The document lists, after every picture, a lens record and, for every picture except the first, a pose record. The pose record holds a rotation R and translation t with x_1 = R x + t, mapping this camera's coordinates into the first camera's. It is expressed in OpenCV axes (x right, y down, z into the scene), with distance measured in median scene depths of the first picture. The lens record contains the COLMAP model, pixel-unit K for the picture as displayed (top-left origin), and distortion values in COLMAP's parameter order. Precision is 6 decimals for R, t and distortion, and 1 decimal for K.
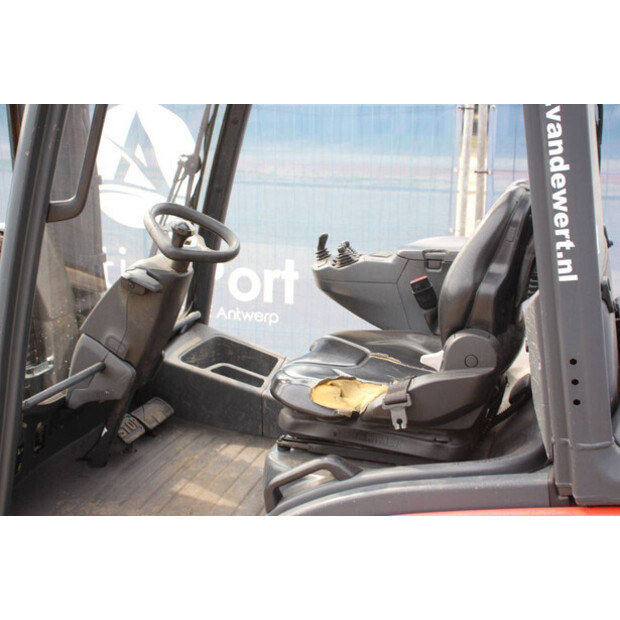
lens RADIAL K [[799.1, 0, 310.0], [0, 799.1, 310.0], [0, 0, 1]] dist [0.011618, 0.021336]
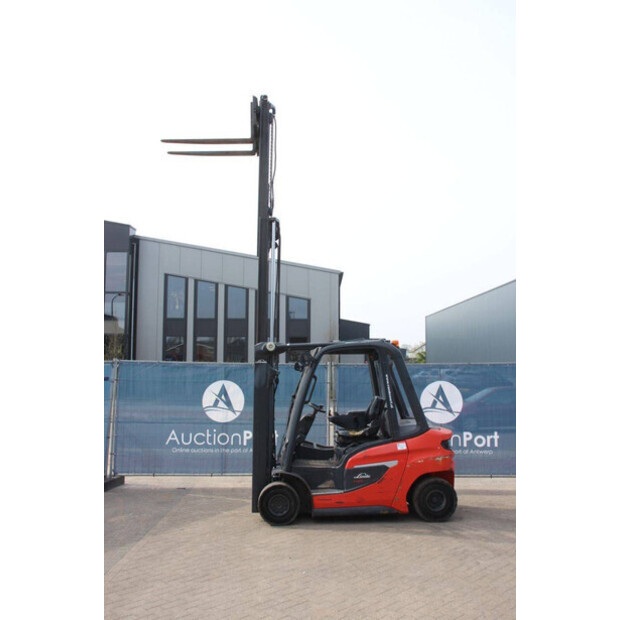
lens RADIAL K [[602.5, 0, 310.0], [0, 602.5, 310.0], [0, 0, 1]] dist [-0.101054, 0.126793]
pose [[0.925007, 0.044004, 0.377392, -1.542933], [0.090571, 0.939100, -0.331495, 0.543298], [-0.368996, 0.340816, 0.864689, -2.344259]]
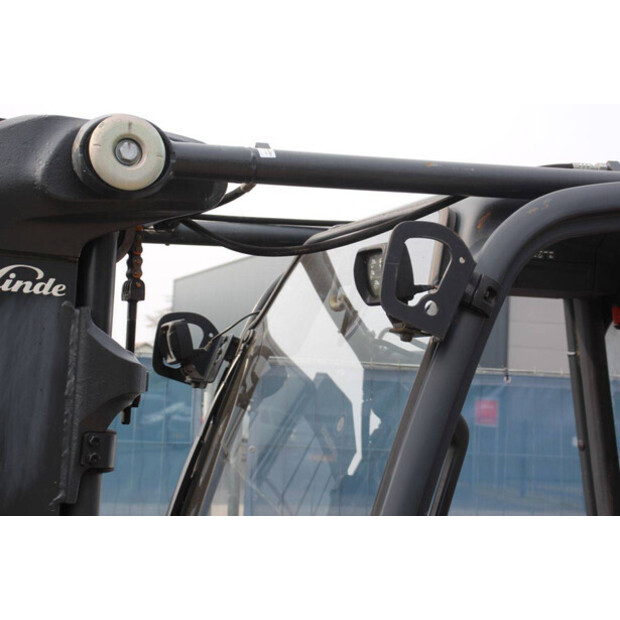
lens RADIAL K [[1253.6, 0, 310.0], [0, 1253.6, 310.0], [0, 0, 1]] dist [0.415223, 0.035548]
pose [[0.746320, 0.083603, 0.660316, -0.891635], [0.131526, 0.953993, -0.269442, -0.082805], [-0.652463, 0.287938, 0.700987, 0.159134]]
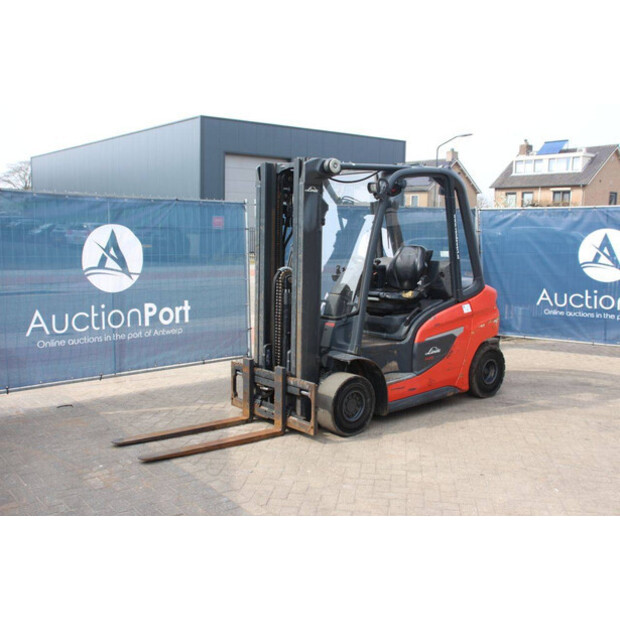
lens RADIAL K [[670.1, 0, 310.0], [0, 670.1, 310.0], [0, 0, 1]] dist [-0.090524, 0.255955]
pose [[0.504178, -0.093200, 0.858556, -2.595748], [0.207305, 0.978153, -0.015555, 0.104085], [-0.838349, 0.185826, 0.512484, -0.269091]]
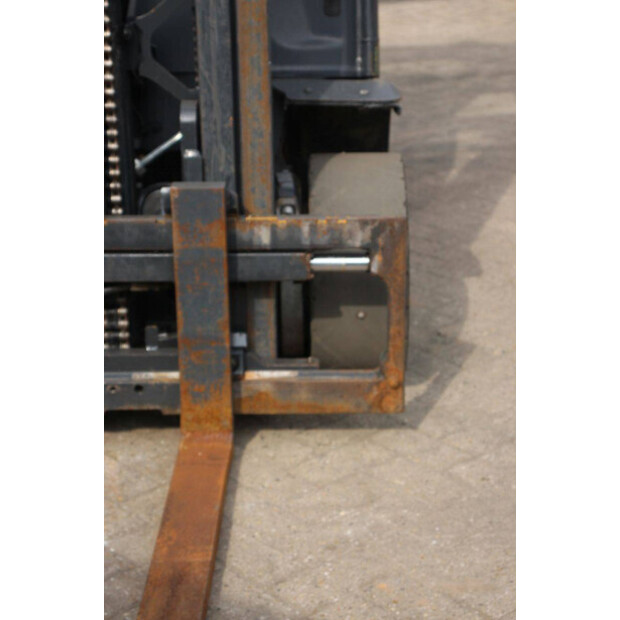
lens RADIAL K [[1444.3, 0, 309.6], [0, 1444.3, 323.0], [0, 0, 1]] dist [0.327658, 0.391118]
pose [[-0.336189, -0.329665, 0.882212, -1.708735], [0.247747, 0.872786, 0.420554, -0.145929], [-0.908625, 0.359951, -0.211747, 1.353045]]
